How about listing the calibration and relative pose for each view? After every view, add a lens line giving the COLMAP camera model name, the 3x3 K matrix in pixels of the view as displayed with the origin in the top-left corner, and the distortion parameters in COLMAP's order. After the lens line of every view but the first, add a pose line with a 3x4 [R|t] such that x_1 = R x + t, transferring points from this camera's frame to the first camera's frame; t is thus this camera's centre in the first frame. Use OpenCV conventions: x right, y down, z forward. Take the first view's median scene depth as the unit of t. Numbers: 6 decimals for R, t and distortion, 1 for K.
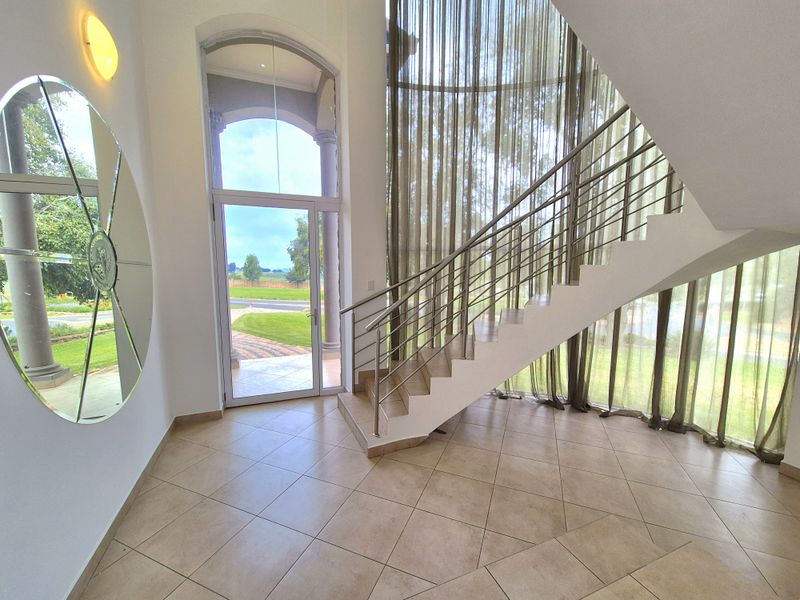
lens RADIAL K [[324.1, 0, 398.5], [0, 324.1, 301.2], [0, 0, 1]] dist [-0.001284, -0.000447]
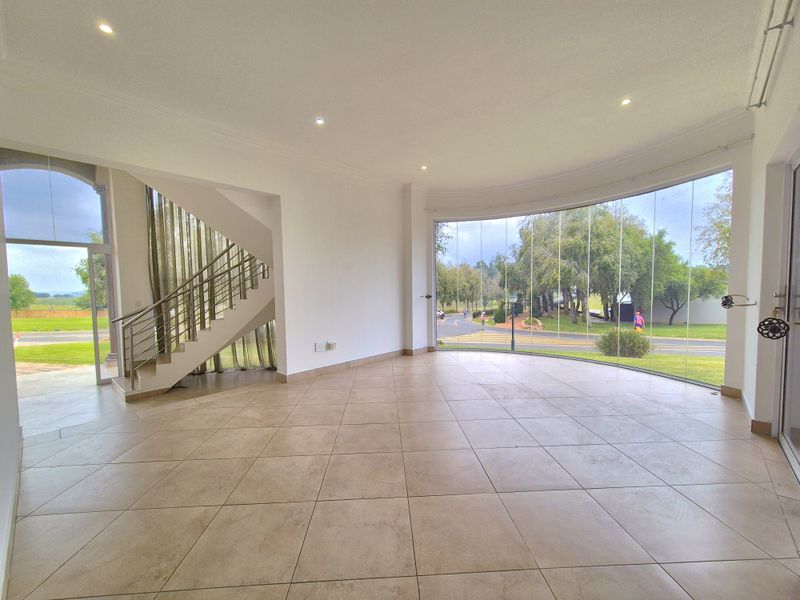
lens RADIAL K [[324.1, 0, 395.8], [0, 324.1, 302.7], [0, 0, 1]] dist [-0.001284, -0.000447]
pose [[0.902602, -0.032042, 0.429282, 0.284280], [0.056913, 0.997355, -0.045220, 0.067752], [-0.426698, 0.065247, 0.902038, -0.714082]]
